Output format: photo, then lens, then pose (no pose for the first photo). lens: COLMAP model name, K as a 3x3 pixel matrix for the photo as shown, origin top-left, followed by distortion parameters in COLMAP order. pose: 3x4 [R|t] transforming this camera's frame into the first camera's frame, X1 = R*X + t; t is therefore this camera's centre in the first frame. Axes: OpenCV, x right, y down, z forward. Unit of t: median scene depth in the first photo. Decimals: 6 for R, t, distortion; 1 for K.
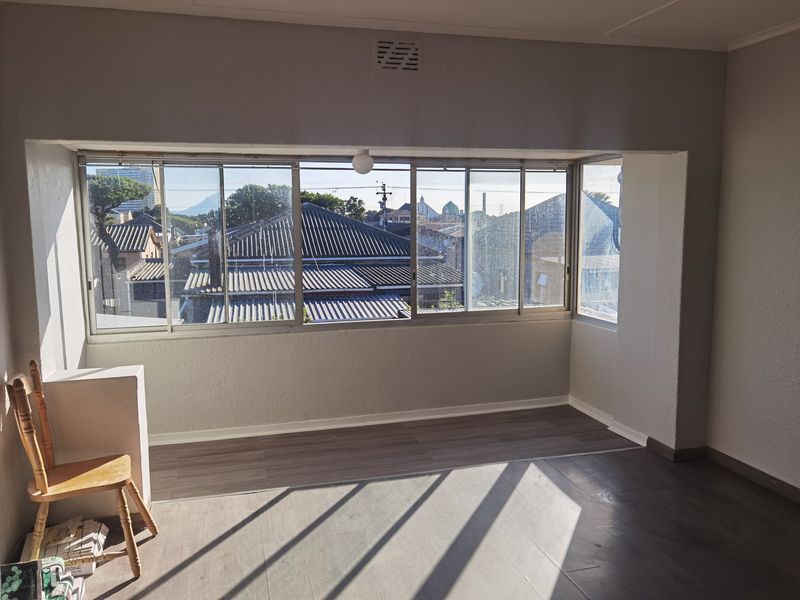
lens RADIAL K [[635.3, 0, 400.8], [0, 635.3, 292.7], [0, 0, 1]] dist [-0.000267, 0.079503]
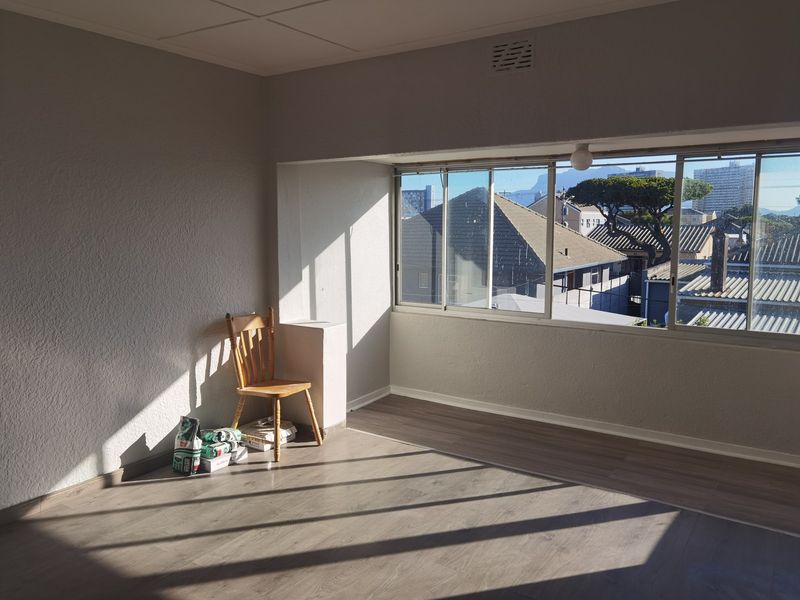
lens RADIAL K [[635.3, 0, 400.8], [0, 635.3, 292.7], [0, 0, 1]] dist [-0.000267, 0.079503]
pose [[0.660602, 0.091961, -0.745083, 0.497479], [-0.092759, 0.994863, 0.040548, -0.012946], [0.744984, 0.042327, 0.665738, 0.145550]]
